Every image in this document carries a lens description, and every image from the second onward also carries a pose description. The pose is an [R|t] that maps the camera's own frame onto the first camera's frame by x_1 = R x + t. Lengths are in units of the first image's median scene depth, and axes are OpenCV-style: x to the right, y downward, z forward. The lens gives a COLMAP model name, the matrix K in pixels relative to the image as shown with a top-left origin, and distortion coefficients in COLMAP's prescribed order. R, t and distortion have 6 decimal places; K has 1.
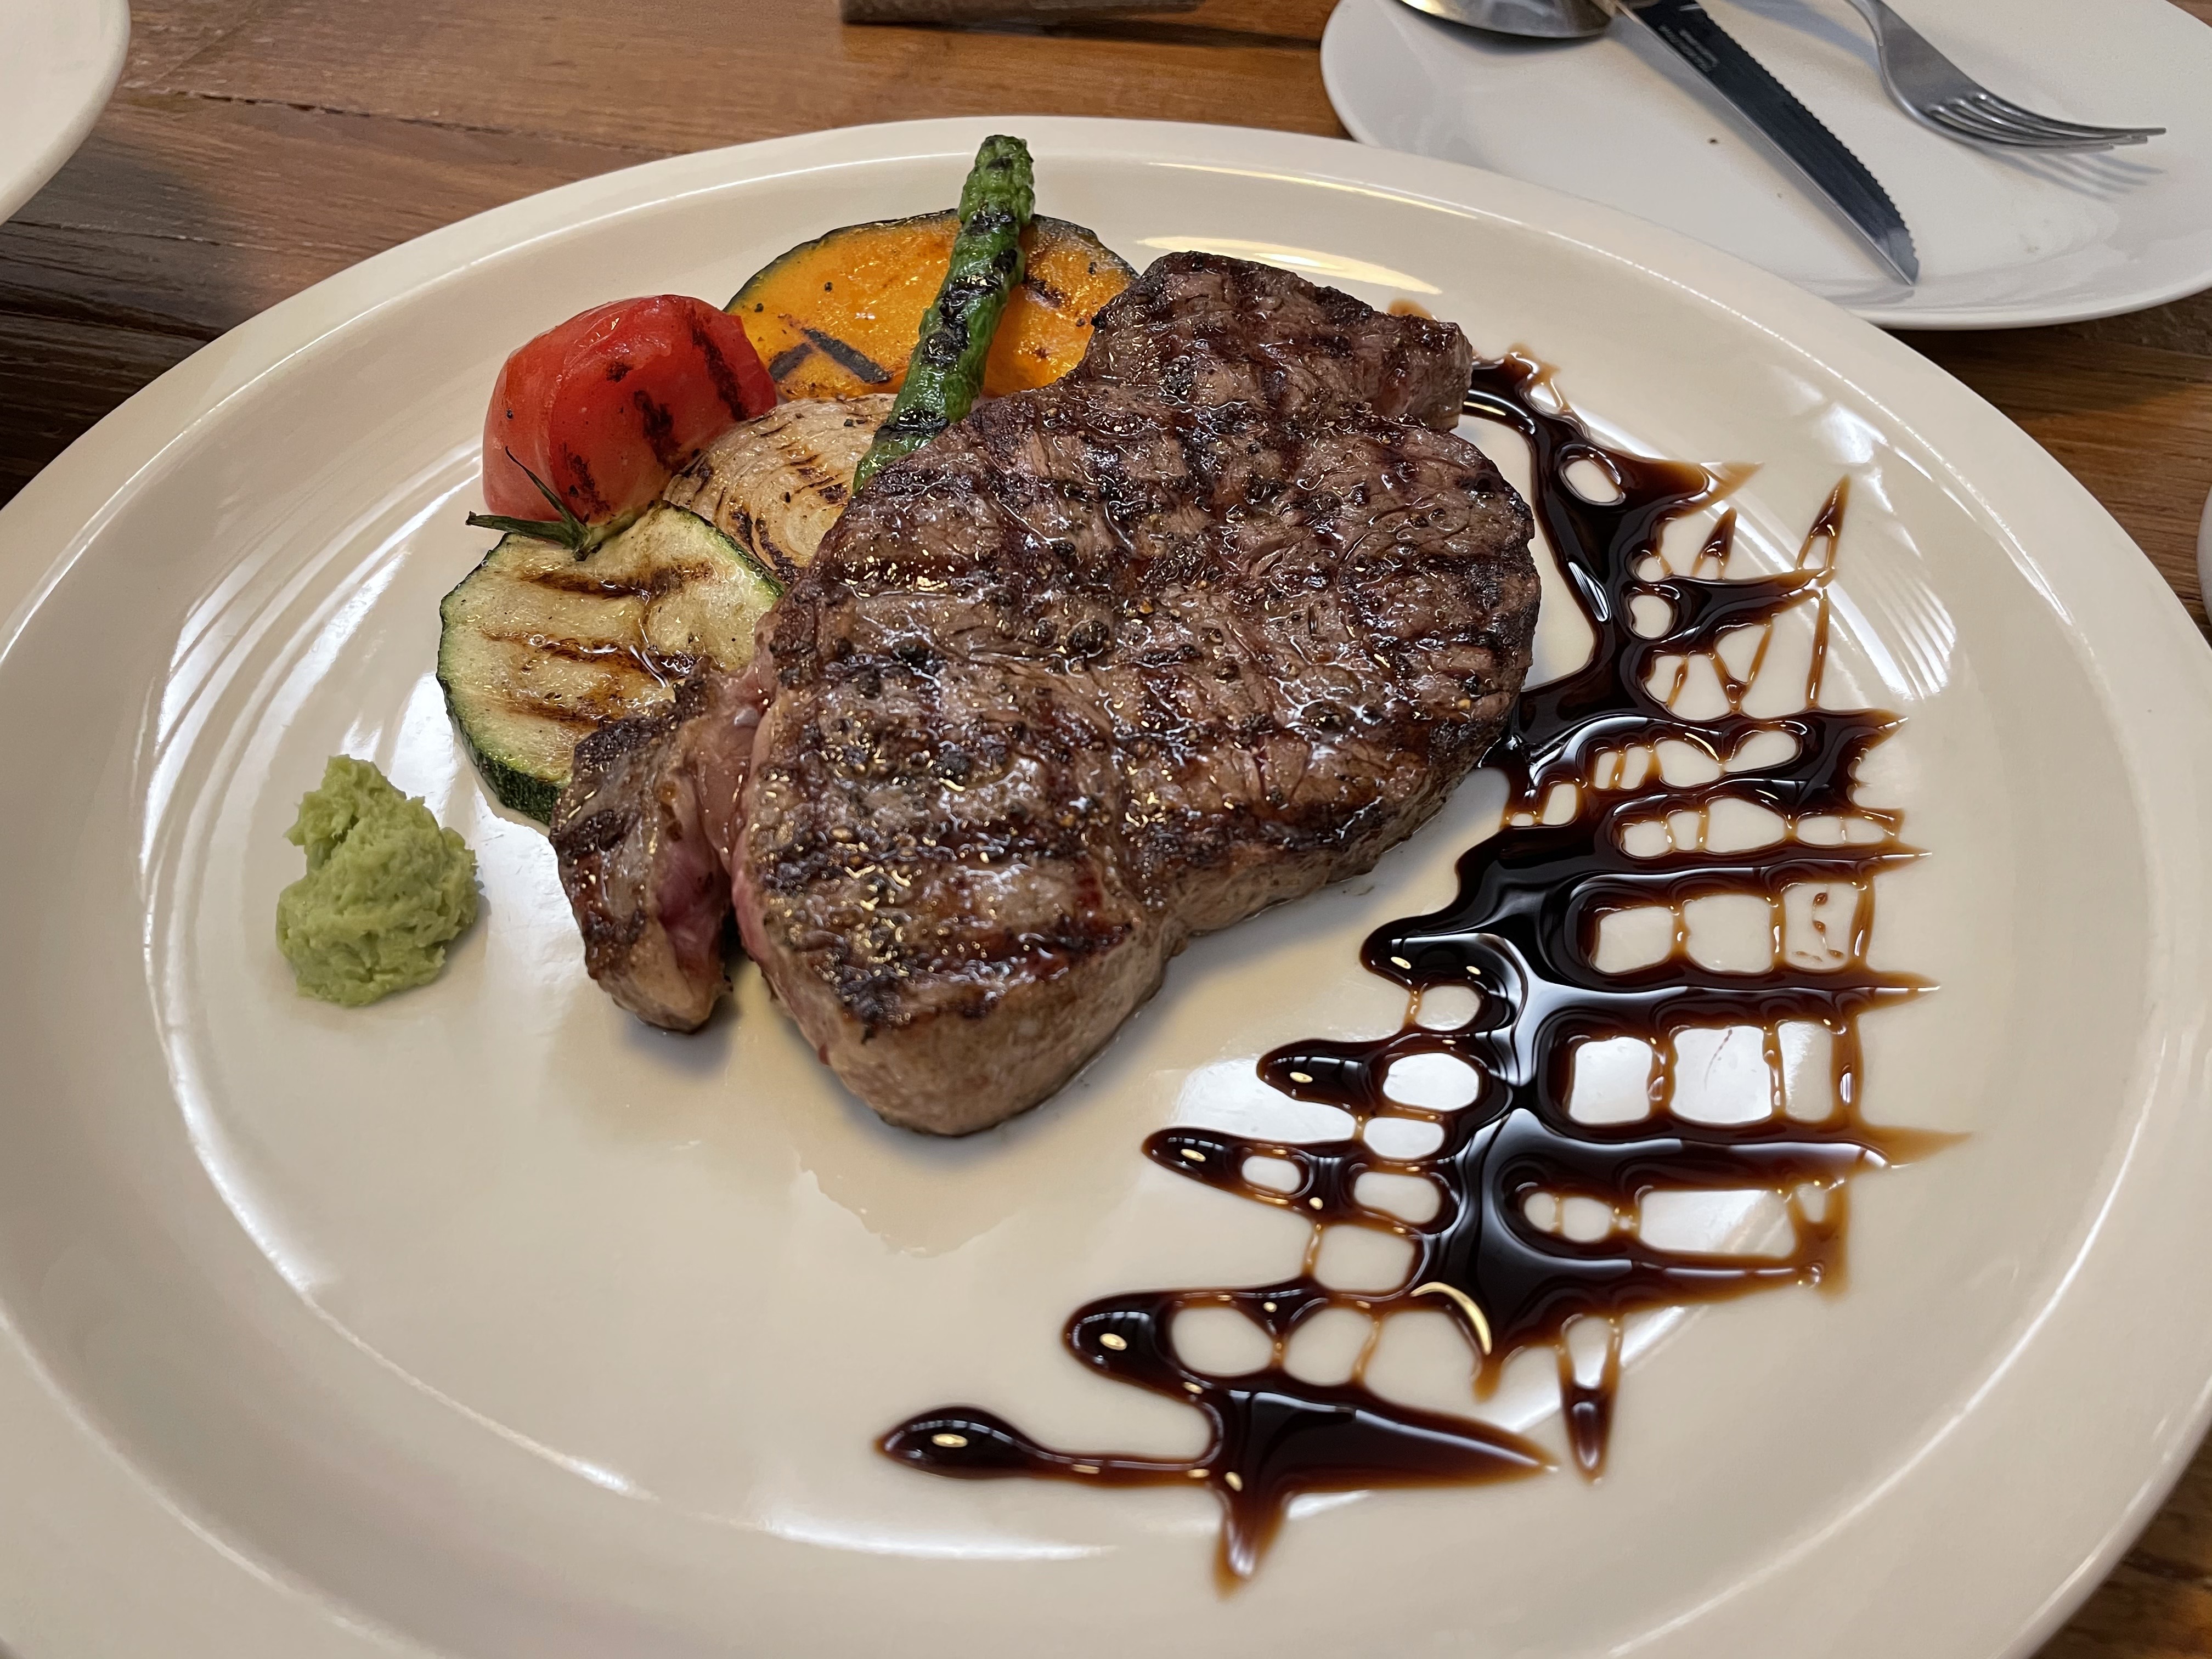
lens RADIAL K [[1678.4, 0, 1106.6], [0, 1678.4, 803.0], [0, 0, 1]] dist [0.062760, -0.074620]
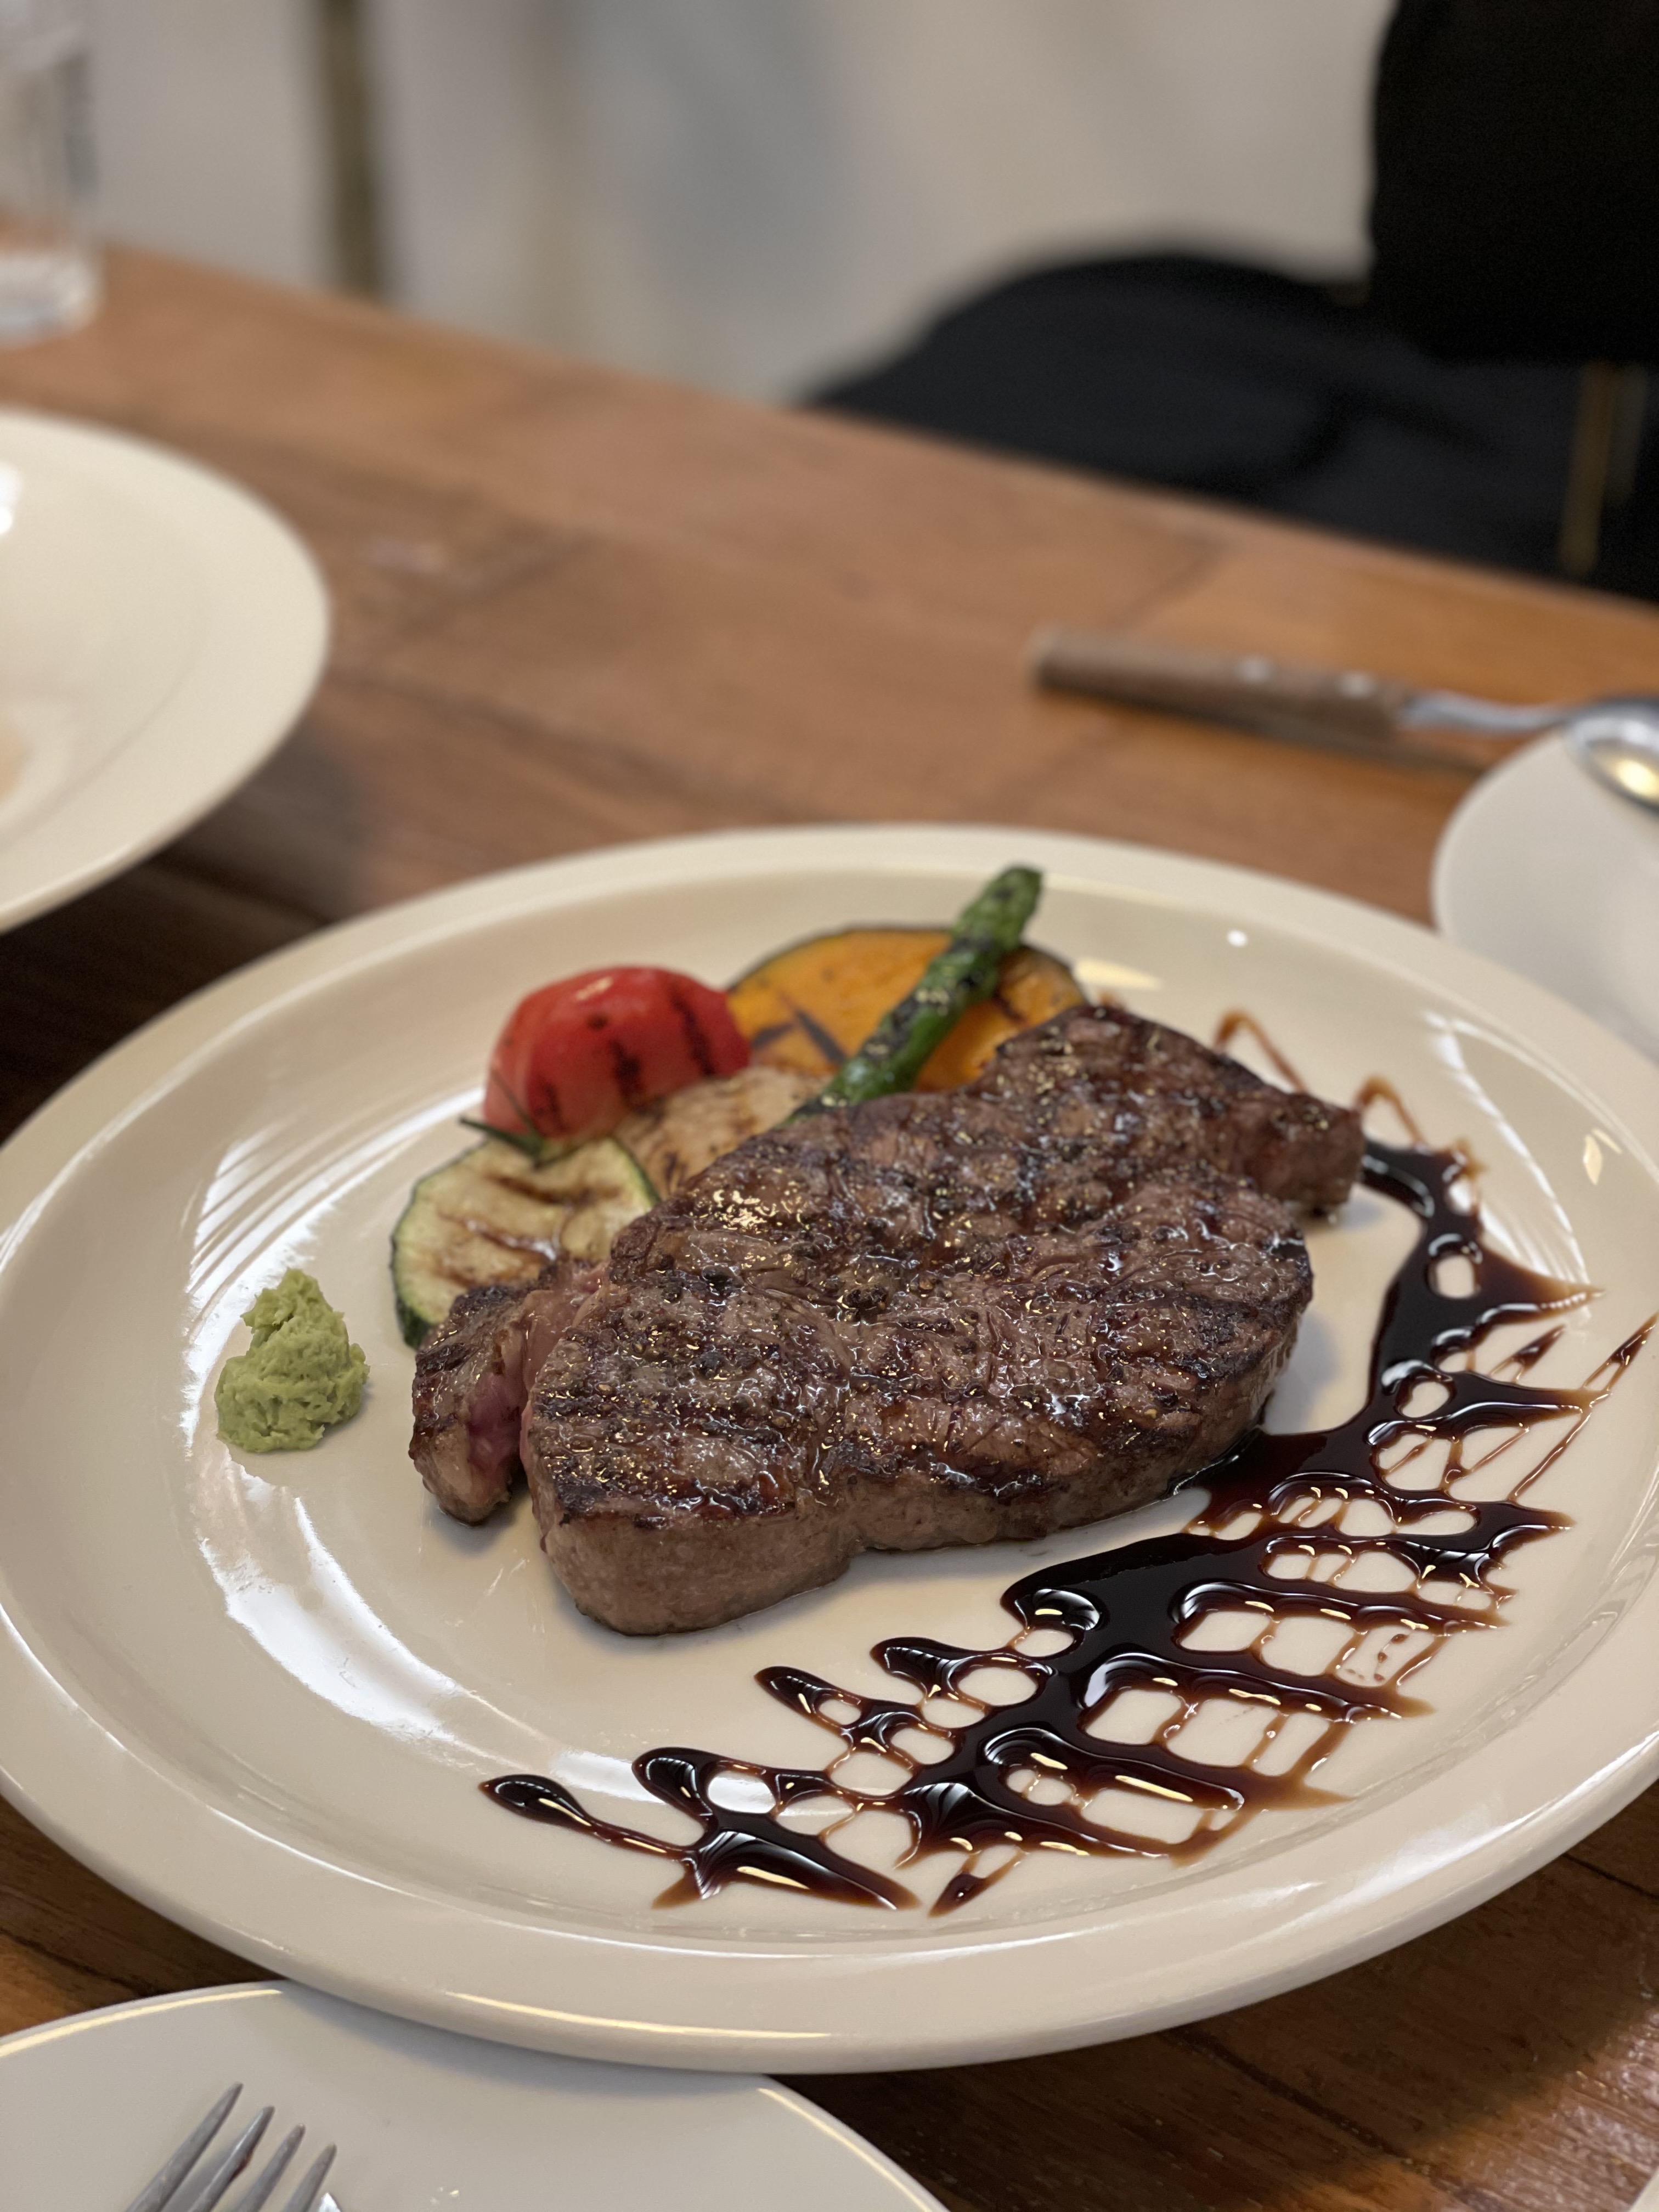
lens RADIAL K [[3361.5, 0, 885.4], [0, 3361.5, 1105.3], [0, 0, 1]] dist [0.024675, 0.025309]
pose [[0.932068, 0.172805, -0.318414, 0.768465], [-0.239446, 0.953414, -0.183488, 0.215851], [0.271872, 0.247266, 0.930024, -1.309613]]
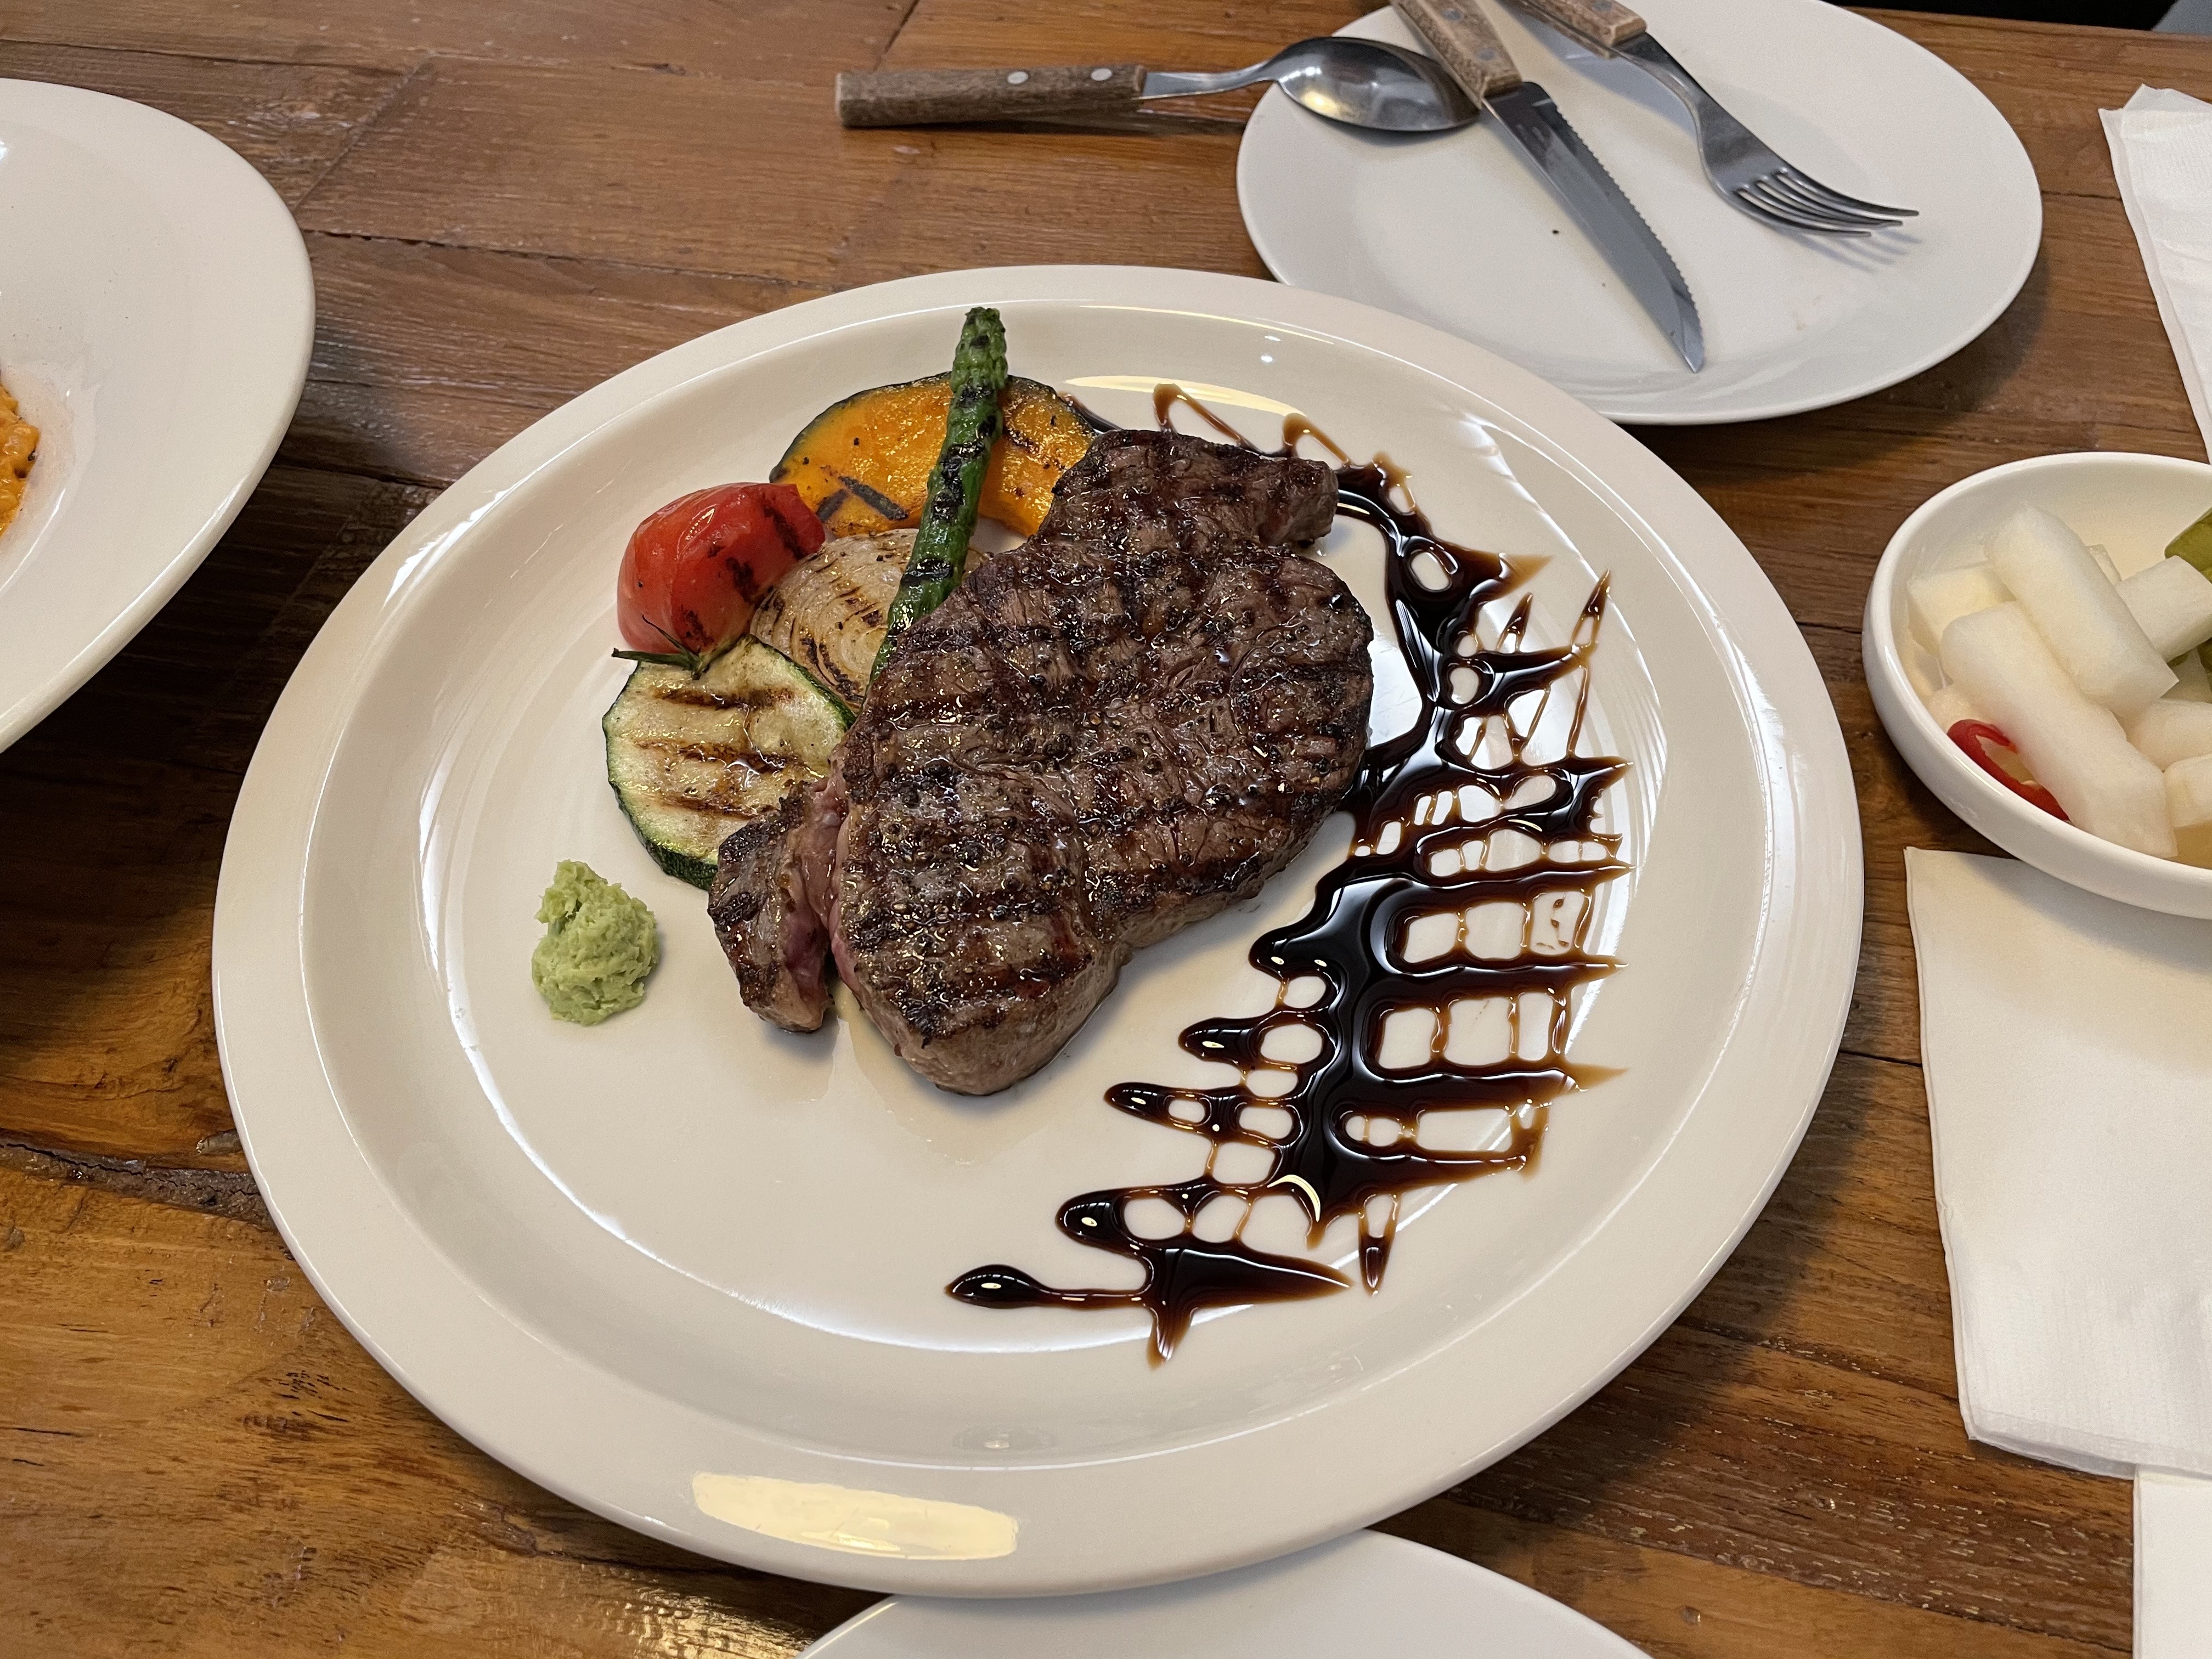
lens RADIAL K [[1674.1, 0, 1104.6], [0, 1674.1, 814.1], [0, 0, 1]] dist [0.101877, -0.134635]
pose [[0.998590, -0.047754, -0.023167, 0.063400], [0.050096, 0.992203, 0.114122, -0.211607], [0.017537, -0.115122, 0.993197, -0.469629]]
